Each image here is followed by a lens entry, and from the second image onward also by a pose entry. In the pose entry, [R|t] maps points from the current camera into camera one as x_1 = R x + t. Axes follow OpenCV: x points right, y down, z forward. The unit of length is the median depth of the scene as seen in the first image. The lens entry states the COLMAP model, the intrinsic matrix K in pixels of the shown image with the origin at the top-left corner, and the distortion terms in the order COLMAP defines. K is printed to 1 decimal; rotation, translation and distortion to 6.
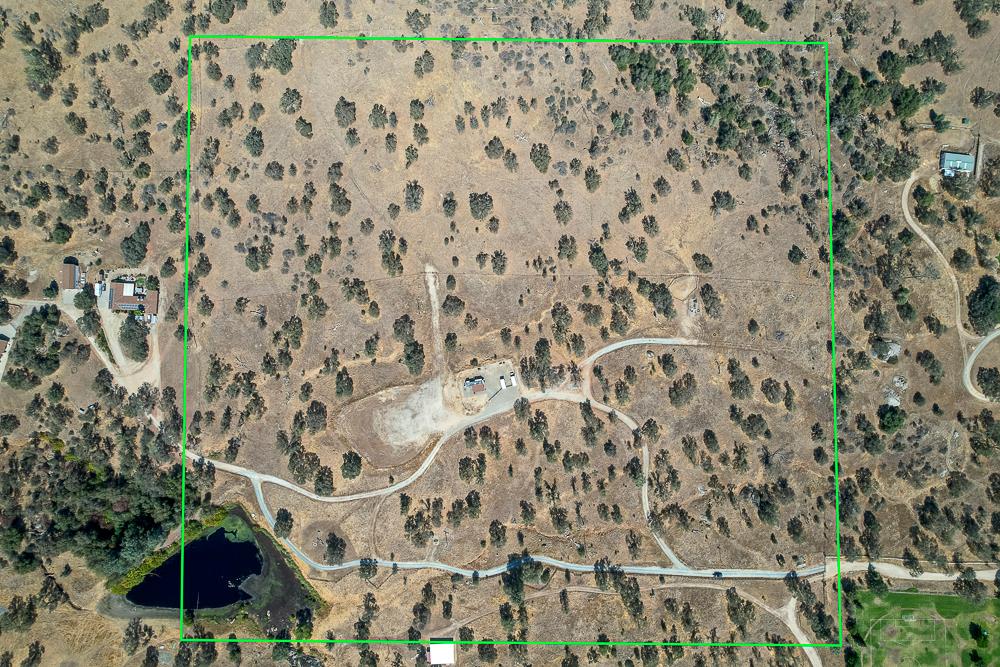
lens RADIAL K [[645.9, 0, 519.4], [0, 645.9, 337.0], [0, 0, 1]] dist [-0.059257, 0.064310]
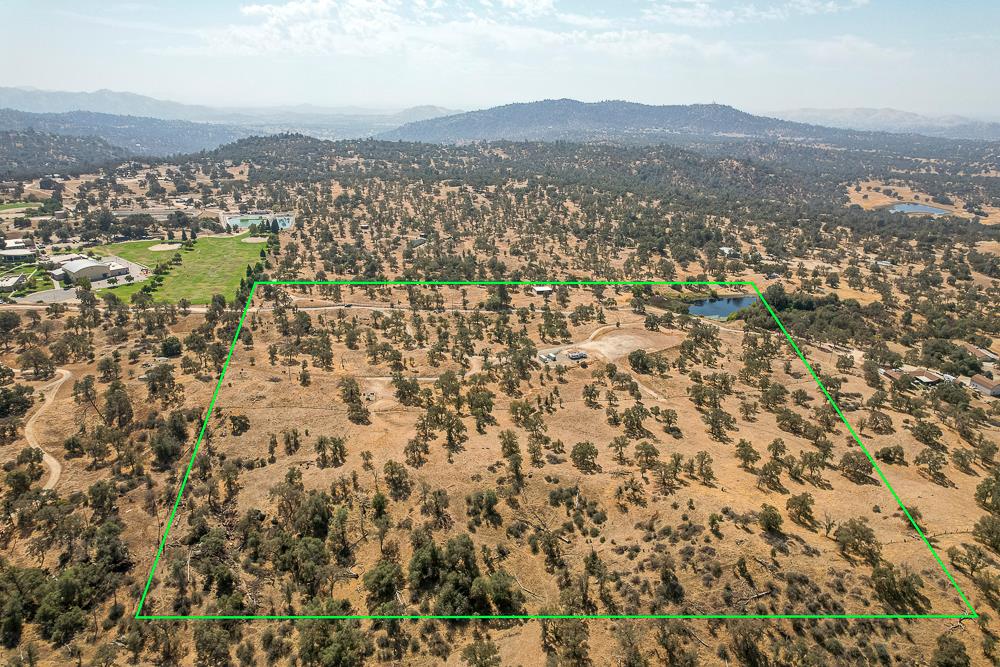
lens RADIAL K [[657.7, 0, 484.0], [0, 657.7, 321.6], [0, 0, 1]] dist [-0.062753, 0.066463]
pose [[-0.984454, 0.027898, -0.173411, 0.269939], [-0.173598, -0.304677, 0.936502, -0.899750], [-0.026708, 0.952047, 0.304784, 0.615969]]
